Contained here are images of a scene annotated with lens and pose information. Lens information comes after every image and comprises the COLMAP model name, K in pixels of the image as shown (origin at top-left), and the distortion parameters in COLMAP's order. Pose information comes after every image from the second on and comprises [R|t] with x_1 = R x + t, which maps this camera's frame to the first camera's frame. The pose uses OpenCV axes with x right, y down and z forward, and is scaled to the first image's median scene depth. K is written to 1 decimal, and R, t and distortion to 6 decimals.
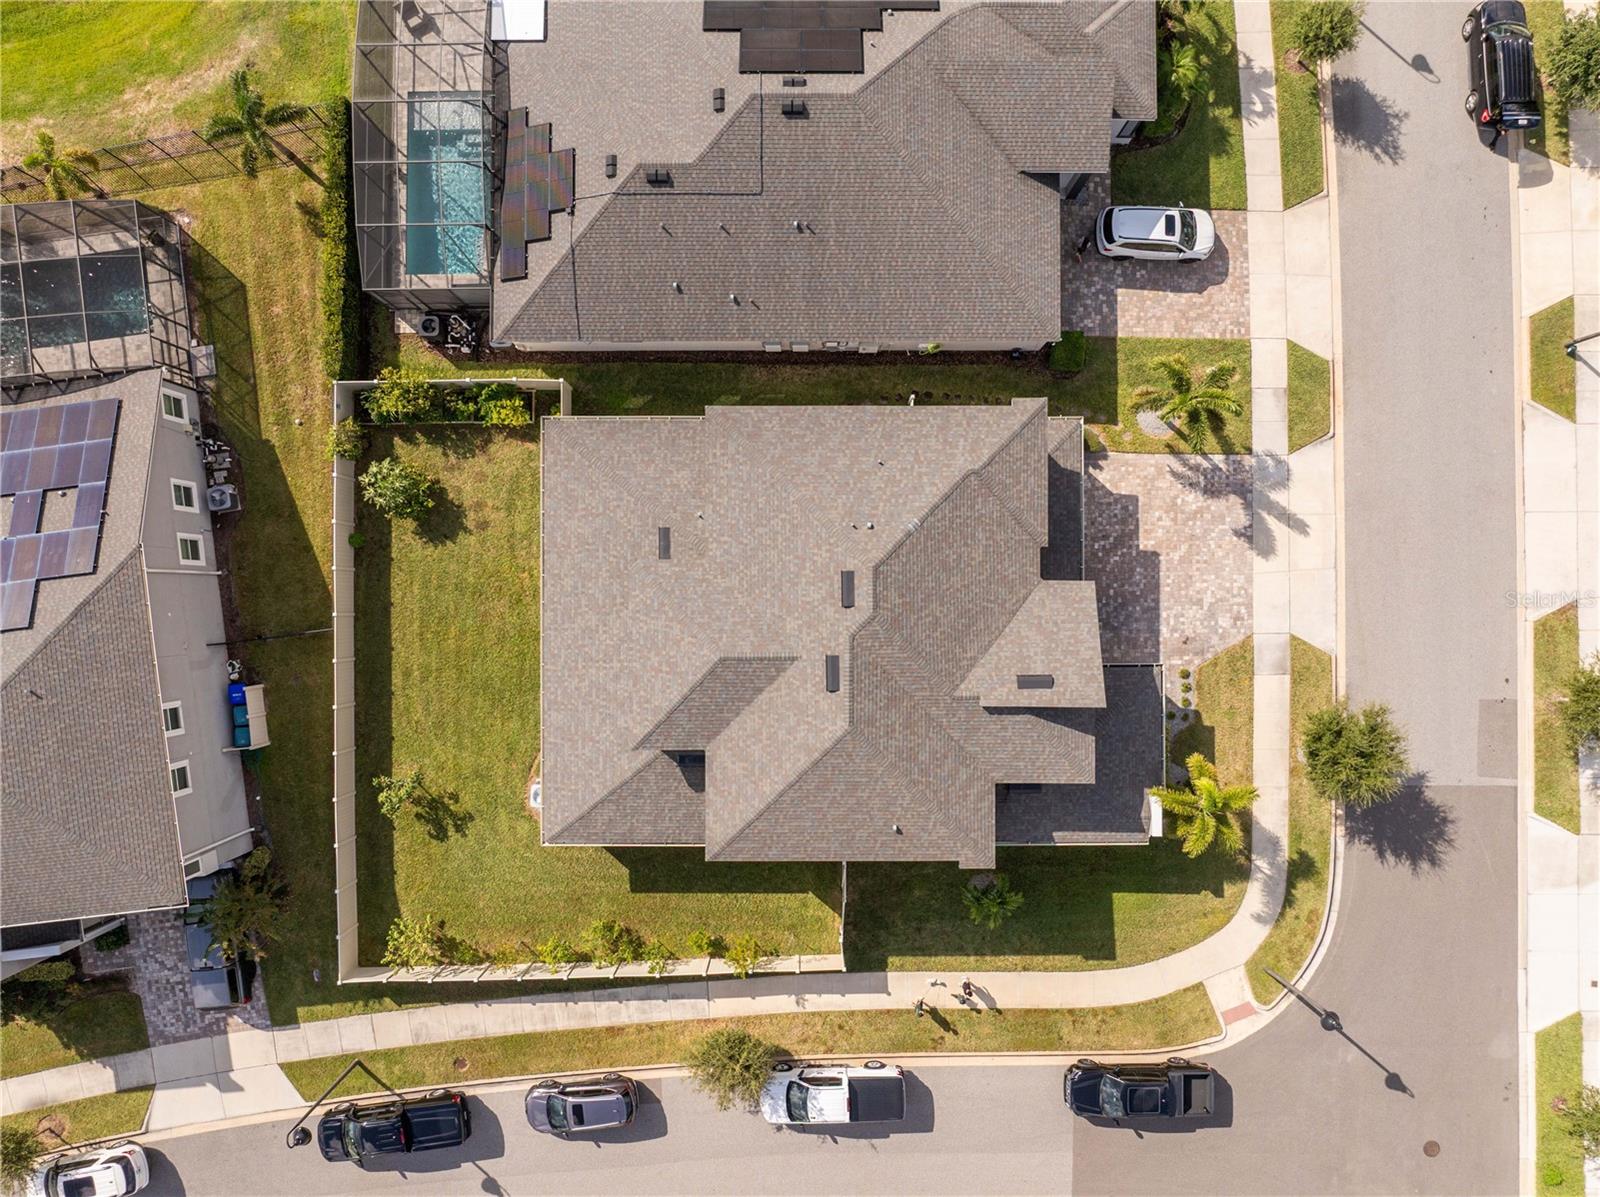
lens RADIAL K [[1122.1, 0, 795.1], [0, 1122.1, 591.2], [0, 0, 1]] dist [-0.038516, 0.000546]
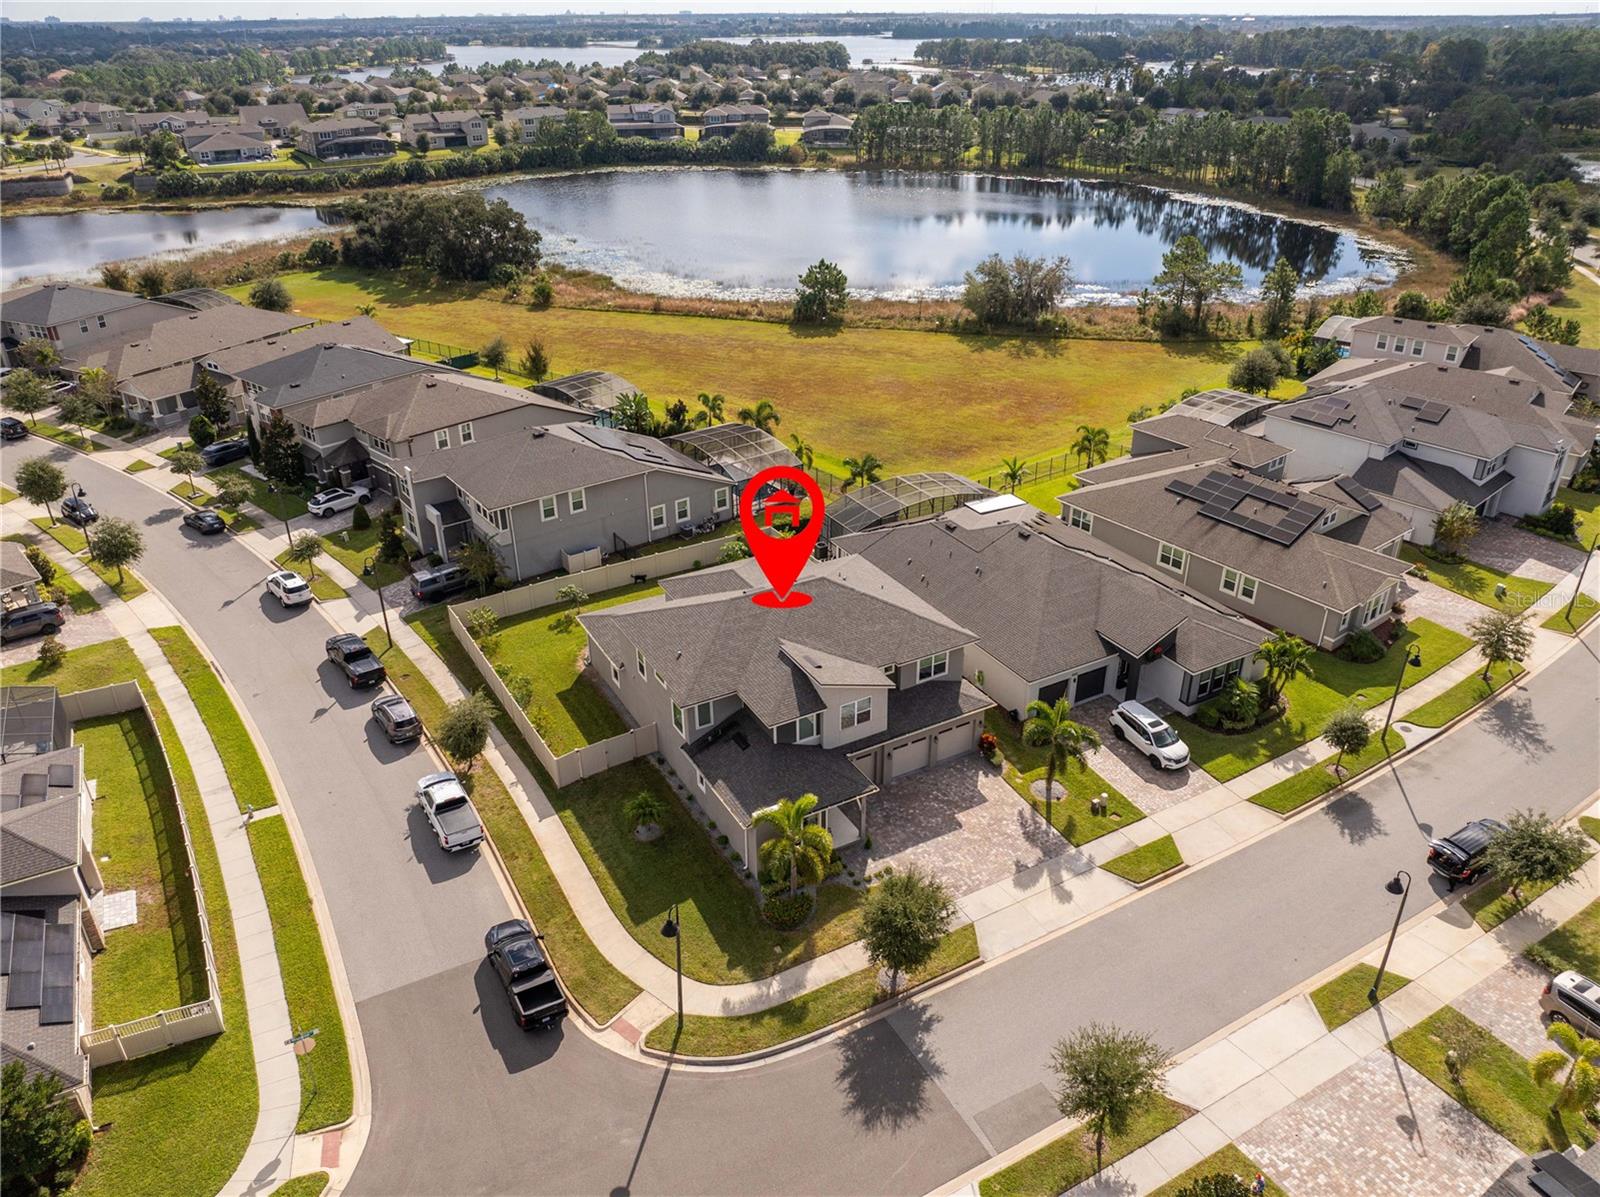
lens RADIAL K [[1122.1, 0, 804.6], [0, 1122.1, 595.1], [0, 0, 1]] dist [-0.038516, 0.000546]
pose [[0.490389, 0.402590, -0.772942, 1.080255], [-0.871404, 0.239912, -0.427898, 0.573457], [0.013170, 0.883382, 0.468469, 0.205057]]
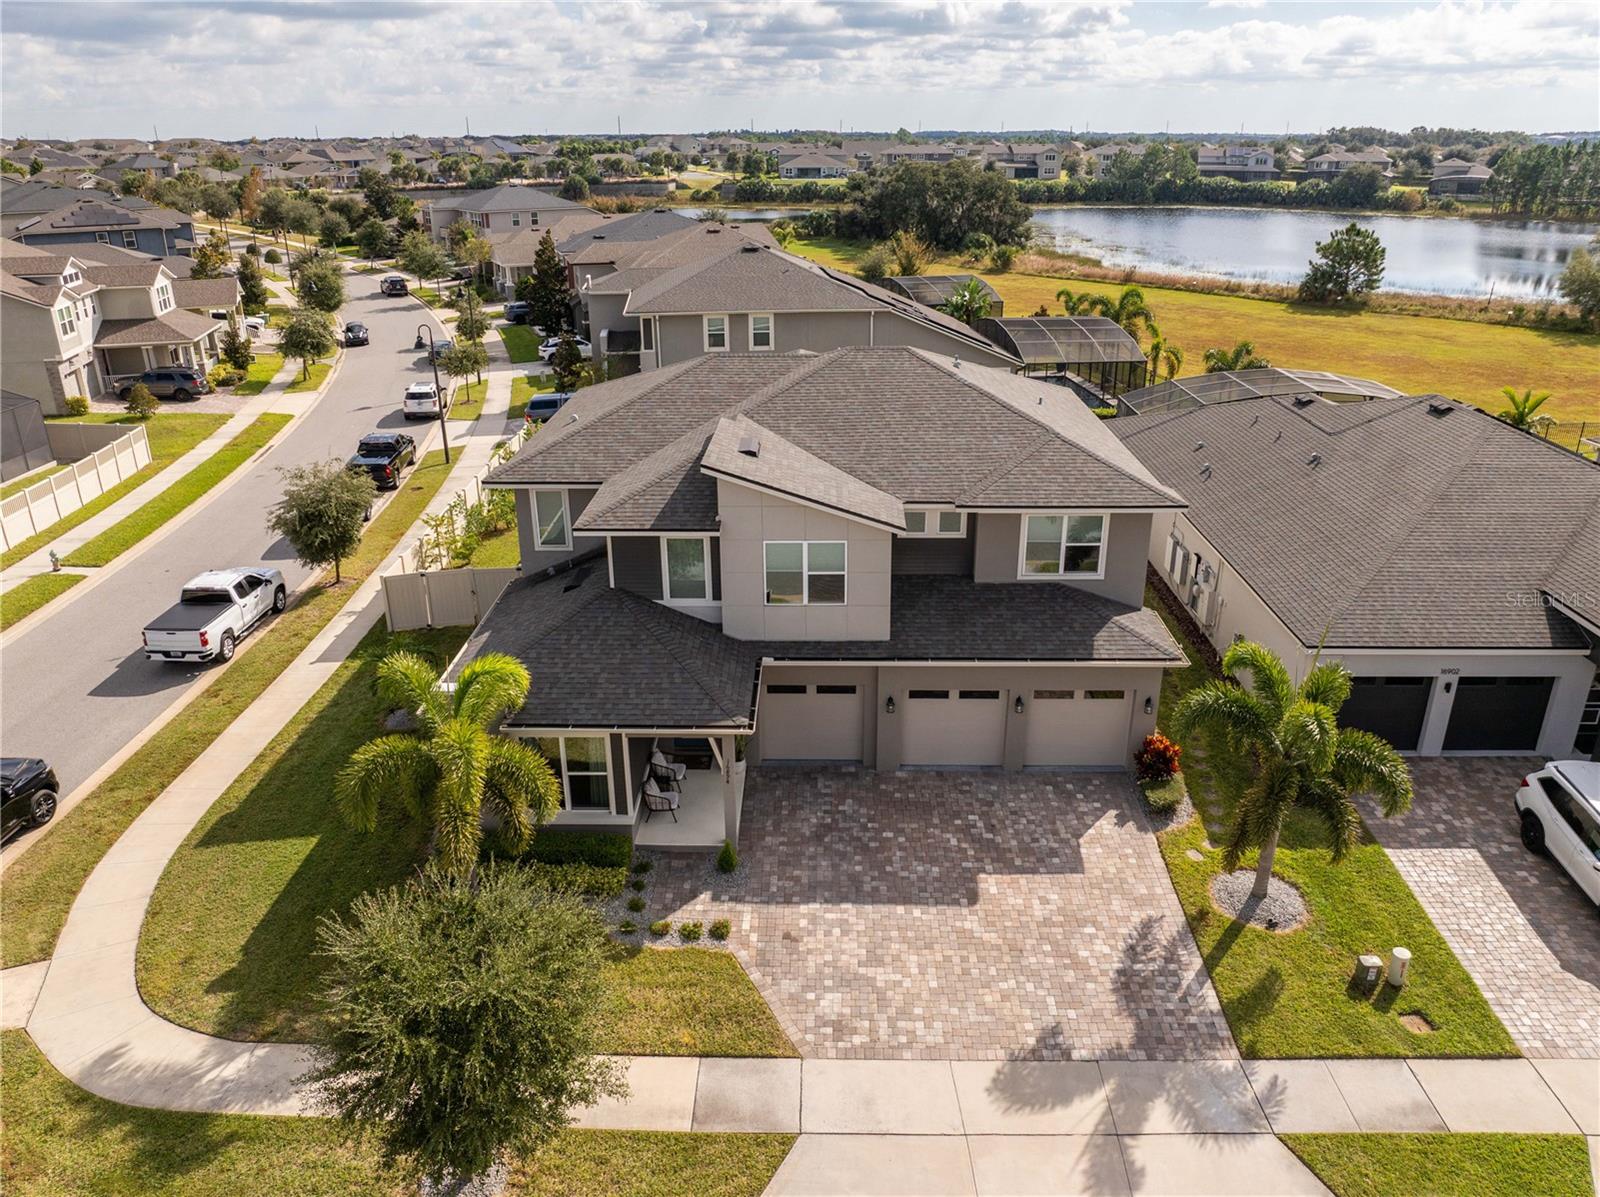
lens RADIAL K [[1122.1, 0, 808.3], [0, 1122.1, 597.1], [0, 0, 1]] dist [-0.038516, 0.000546]
pose [[-0.018103, 0.380817, -0.924473, 0.723141], [-0.999744, 0.005657, 0.021907, 0.026339], [0.013572, 0.924633, 0.380617, 0.691652]]
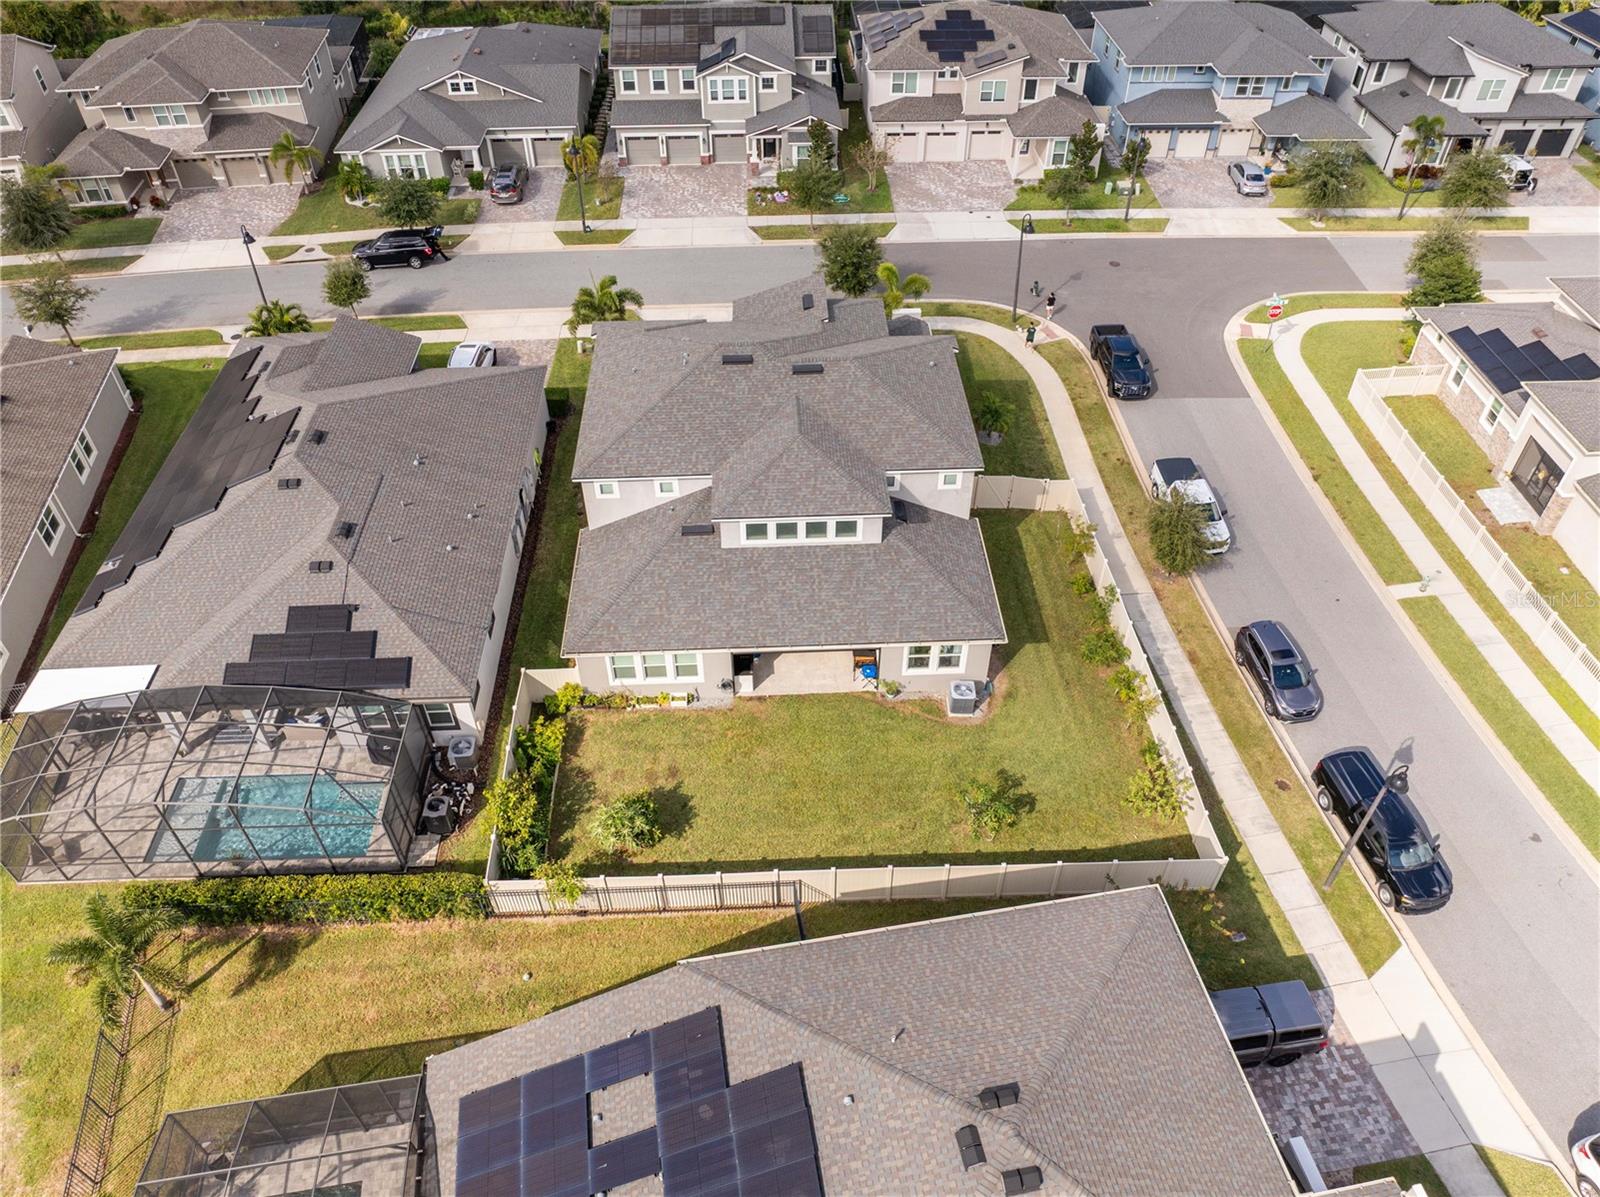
lens RADIAL K [[1122.1, 0, 806.5], [0, 1122.1, 595.2], [0, 0, 1]] dist [-0.038516, 0.000546]
pose [[-0.045929, -0.685954, 0.726194, -0.825764], [0.998903, -0.024916, 0.039641, 0.015134], [-0.009099, 0.727218, 0.686346, 0.285432]]
